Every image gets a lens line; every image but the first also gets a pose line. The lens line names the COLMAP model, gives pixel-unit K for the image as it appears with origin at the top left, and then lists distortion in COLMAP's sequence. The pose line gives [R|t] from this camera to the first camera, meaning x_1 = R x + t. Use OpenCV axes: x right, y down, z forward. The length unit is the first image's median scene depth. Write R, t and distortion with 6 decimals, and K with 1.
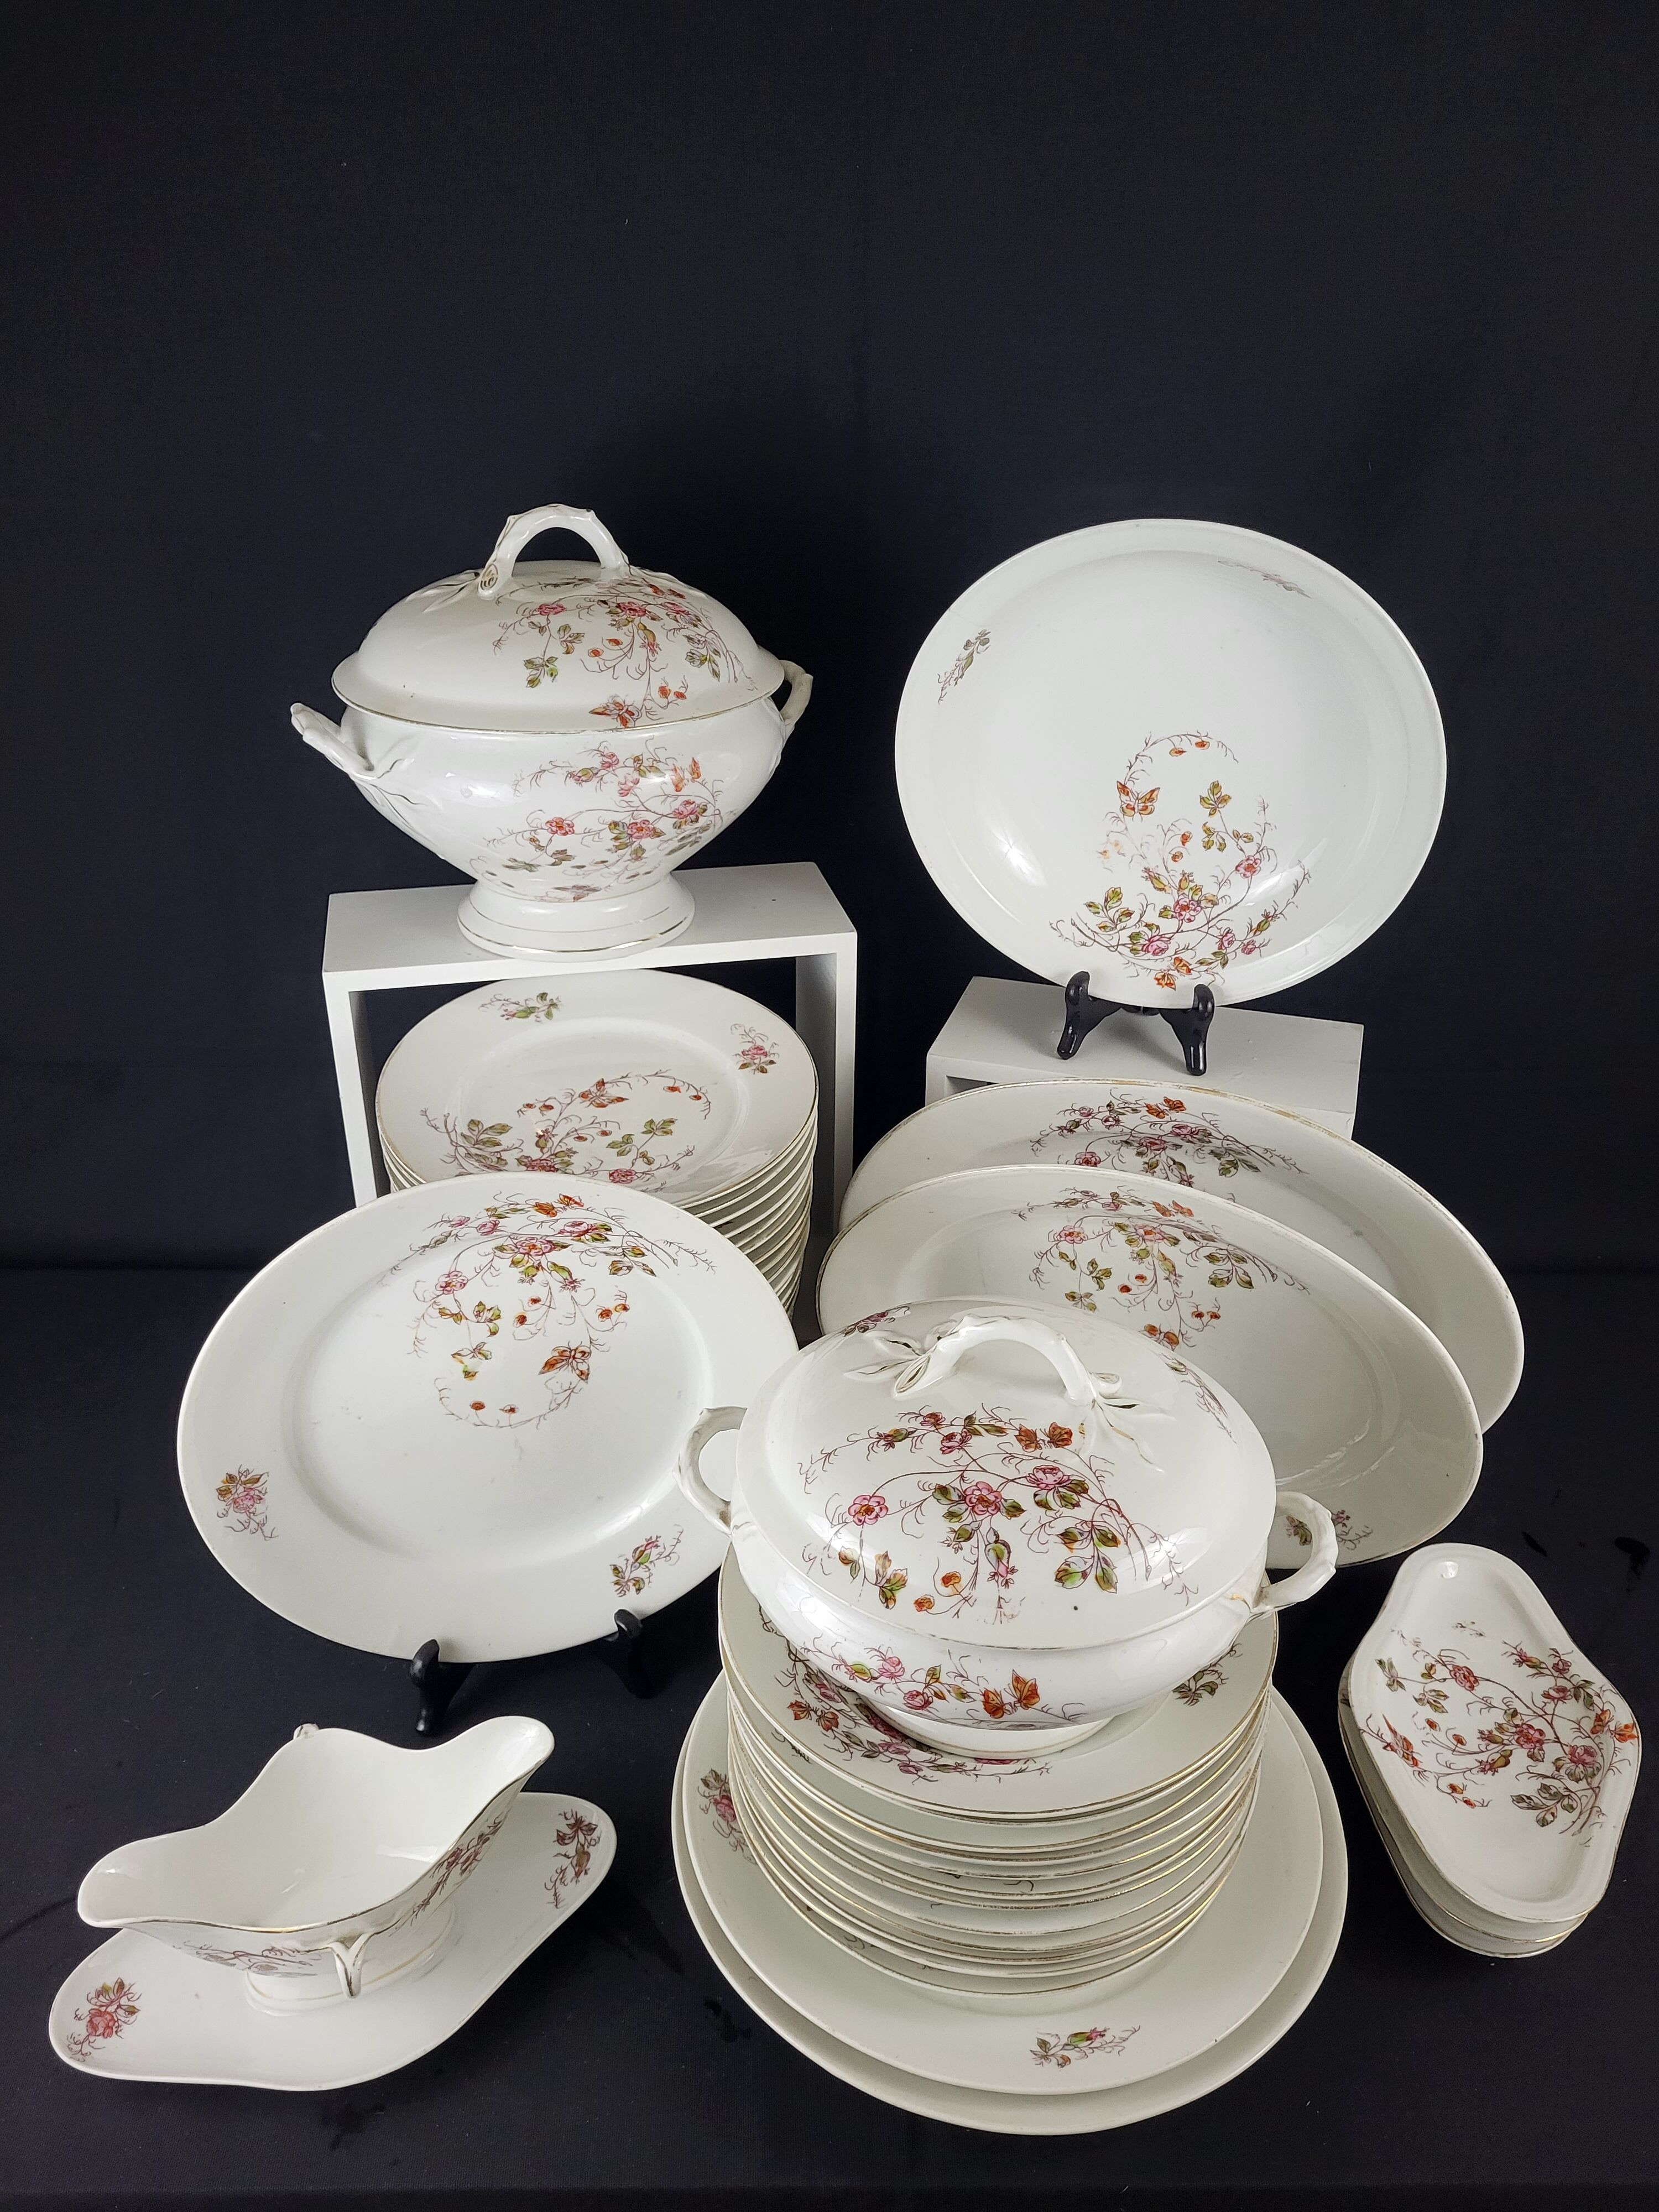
lens RADIAL K [[1748.6, 0, 843.7], [0, 1748.6, 1111.7], [0, 0, 1]] dist [0.024849, -0.036074]
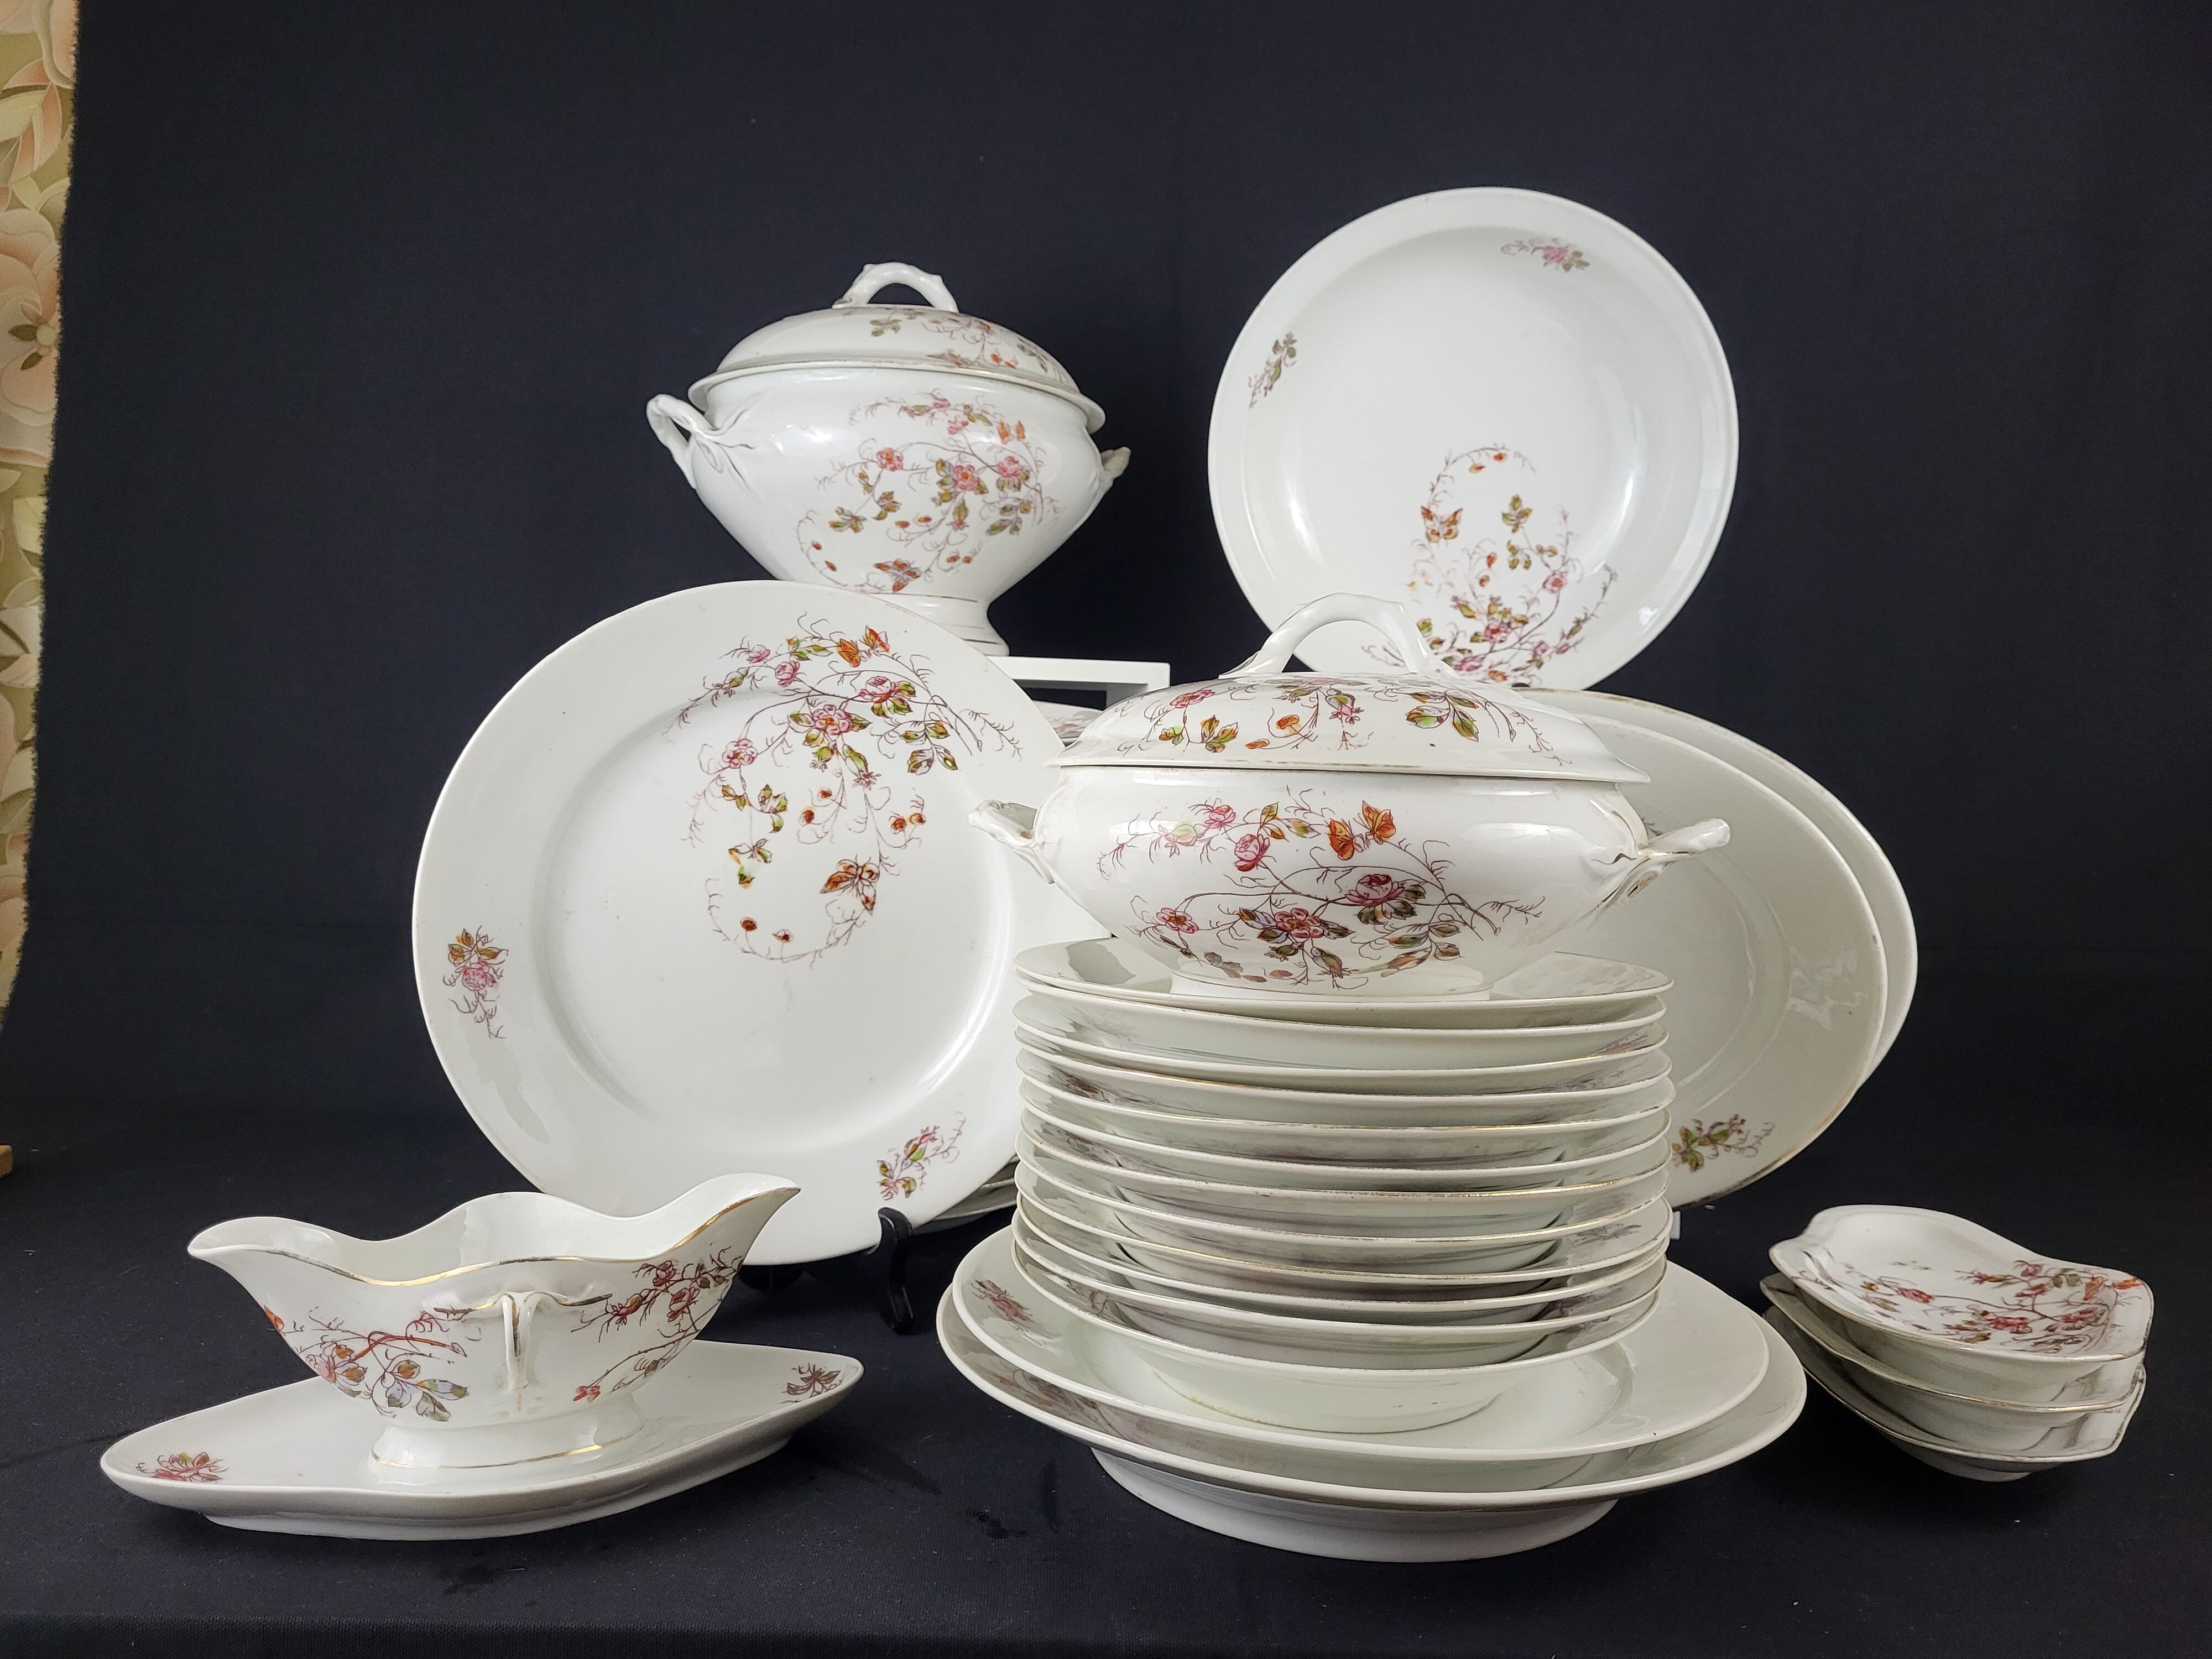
lens RADIAL K [[1748.6, 0, 1102.6], [0, 1748.6, 821.8], [0, 0, 1]] dist [0.024849, -0.036074]
pose [[0.999605, 0.017582, -0.021921, -0.007930], [-0.025643, 0.889806, -0.455619, 0.490476], [0.011495, 0.456001, 0.889905, 0.165234]]
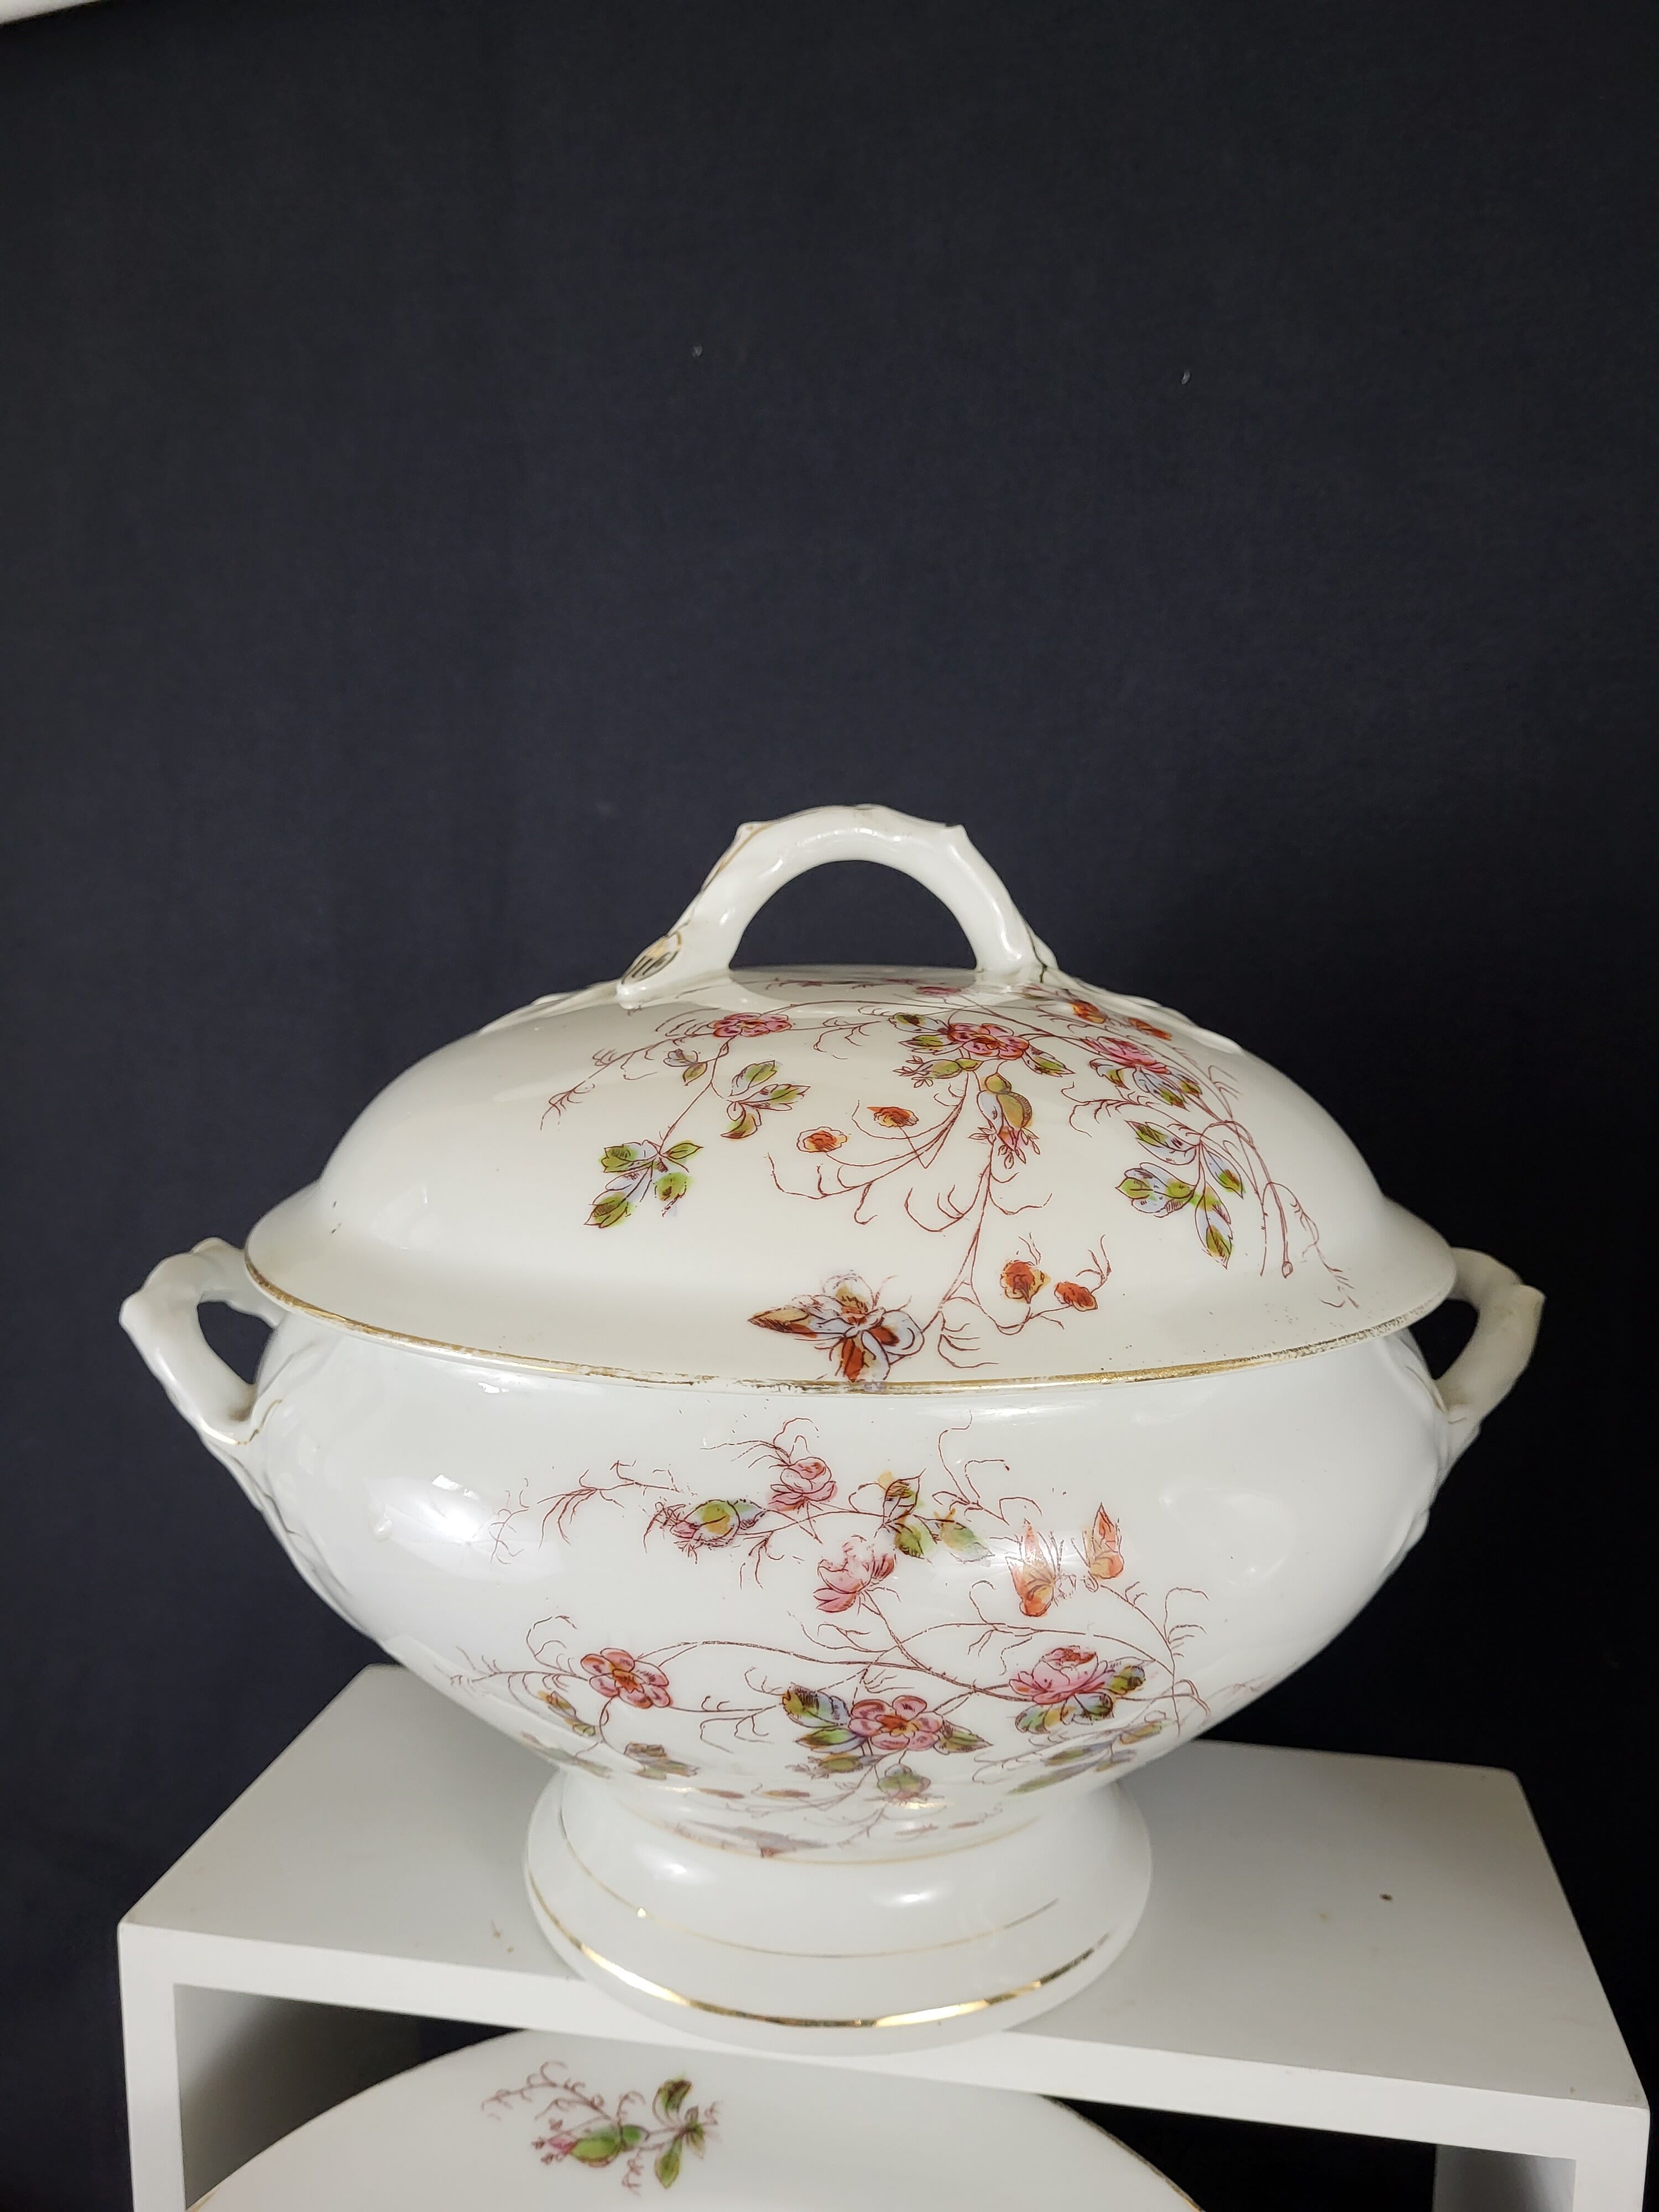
lens RADIAL K [[1748.6, 0, 822.9], [0, 1748.6, 1116.1], [0, 0, 1]] dist [0.024849, -0.036074]
pose [[0.920860, 0.052384, -0.386359, -0.018409], [-0.182645, 0.933437, -0.308764, -0.162065], [0.344468, 0.354895, 0.869133, 0.696136]]
